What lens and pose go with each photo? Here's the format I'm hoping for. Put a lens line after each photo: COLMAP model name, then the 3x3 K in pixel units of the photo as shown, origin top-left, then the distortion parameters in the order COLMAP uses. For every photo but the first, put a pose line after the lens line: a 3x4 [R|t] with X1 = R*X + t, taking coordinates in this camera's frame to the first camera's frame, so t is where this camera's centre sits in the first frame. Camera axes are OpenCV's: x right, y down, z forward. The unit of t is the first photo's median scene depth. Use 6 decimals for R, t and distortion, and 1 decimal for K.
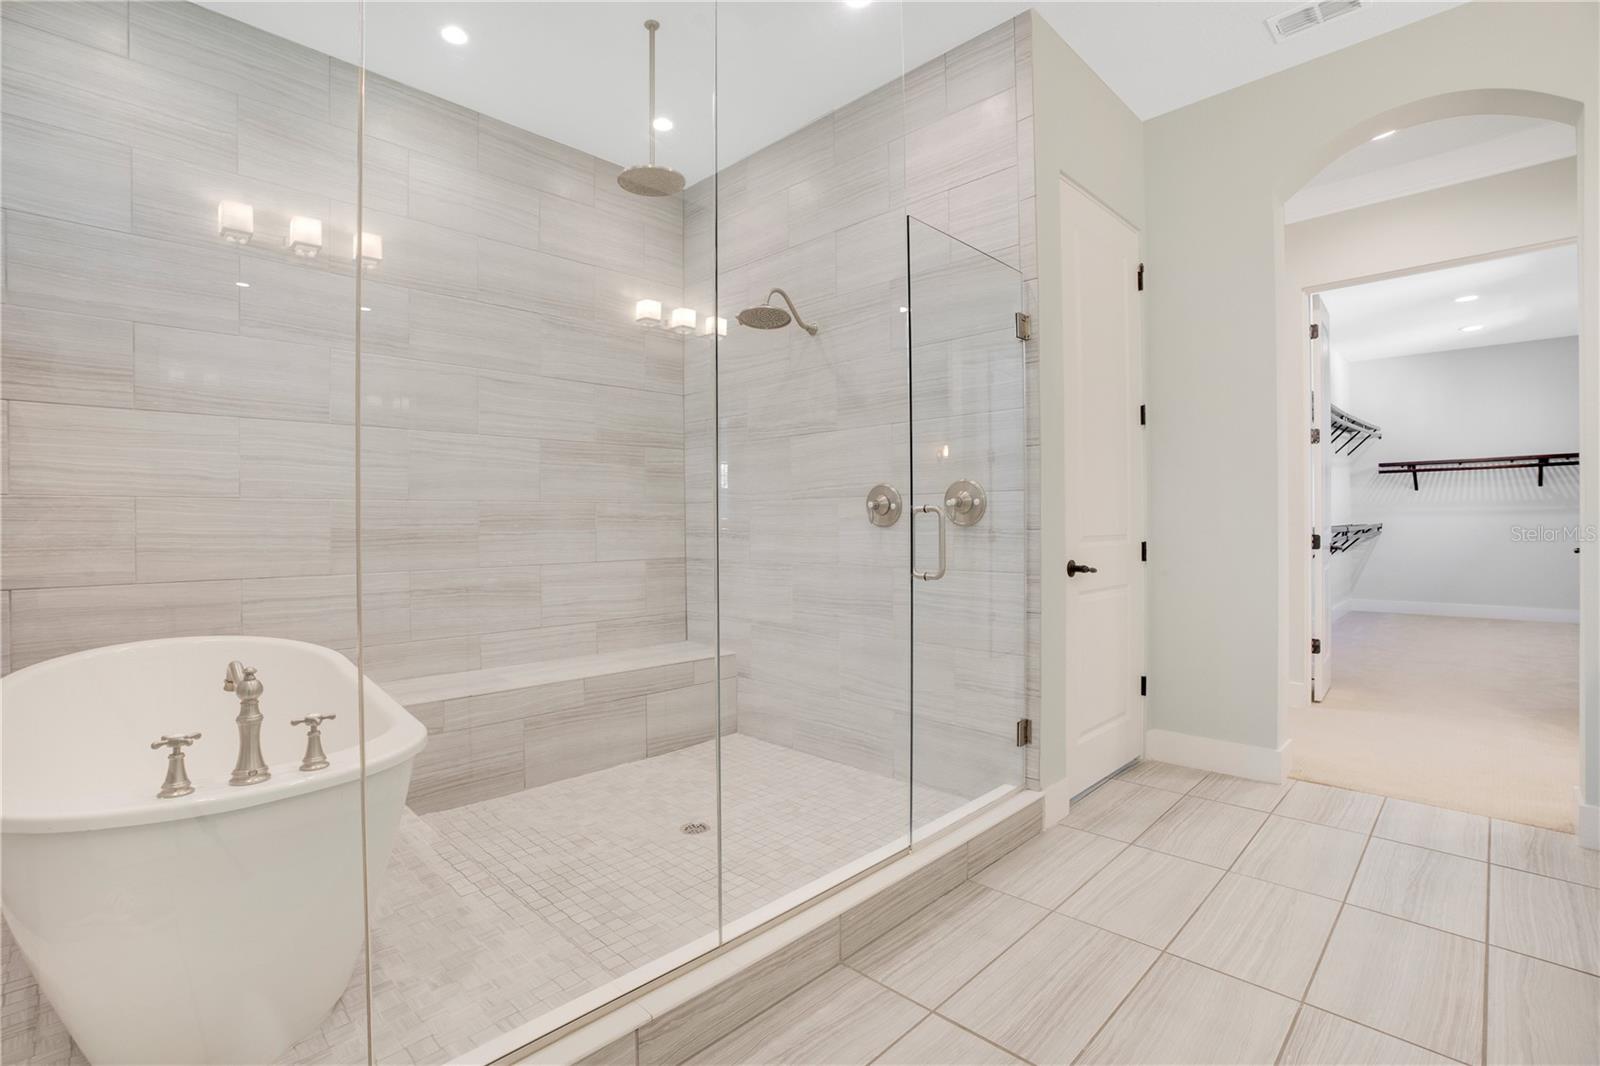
lens RADIAL K [[746.4, 0, 800.0], [0, 746.4, 533.0], [0, 0, 1]] dist [-0.001659, 0.000078]
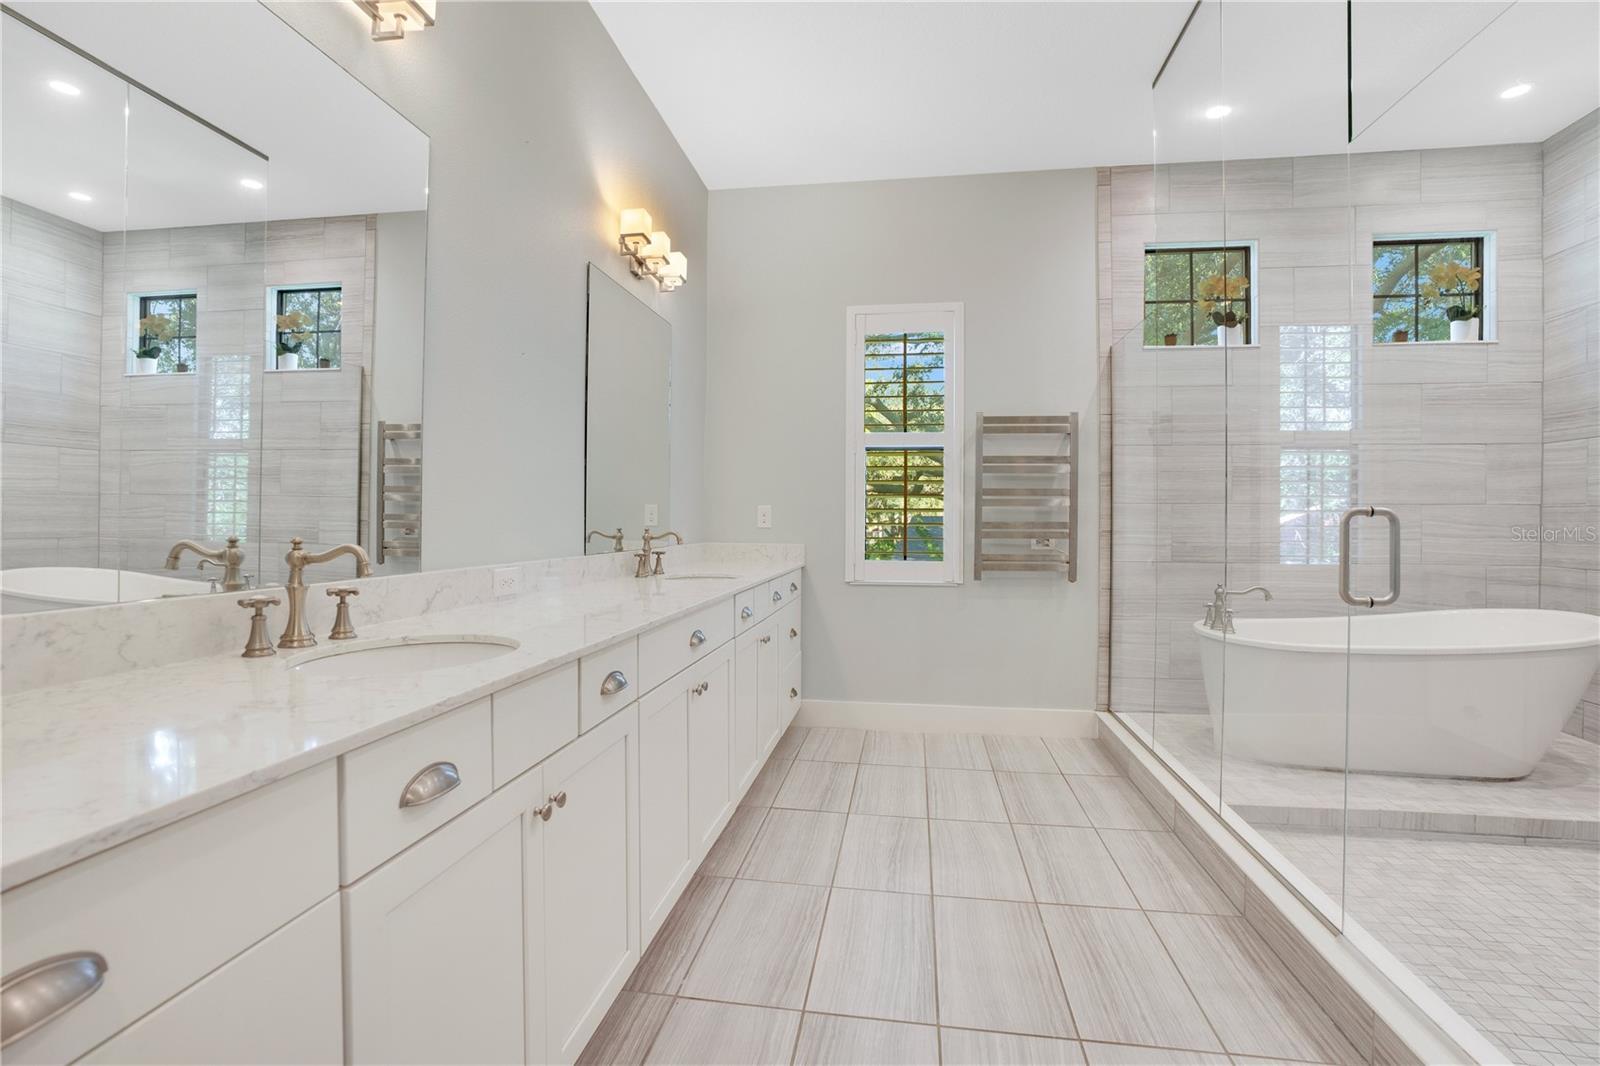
lens RADIAL K [[746.4, 0, 800.0], [0, 746.4, 533.0], [0, 0, 1]] dist [-0.001659, 0.000078]
pose [[-0.815365, -0.000046, -0.578948, 1.164540], [-0.015840, 0.999627, 0.022229, -0.016835], [0.578731, 0.027295, -0.815062, 1.407033]]
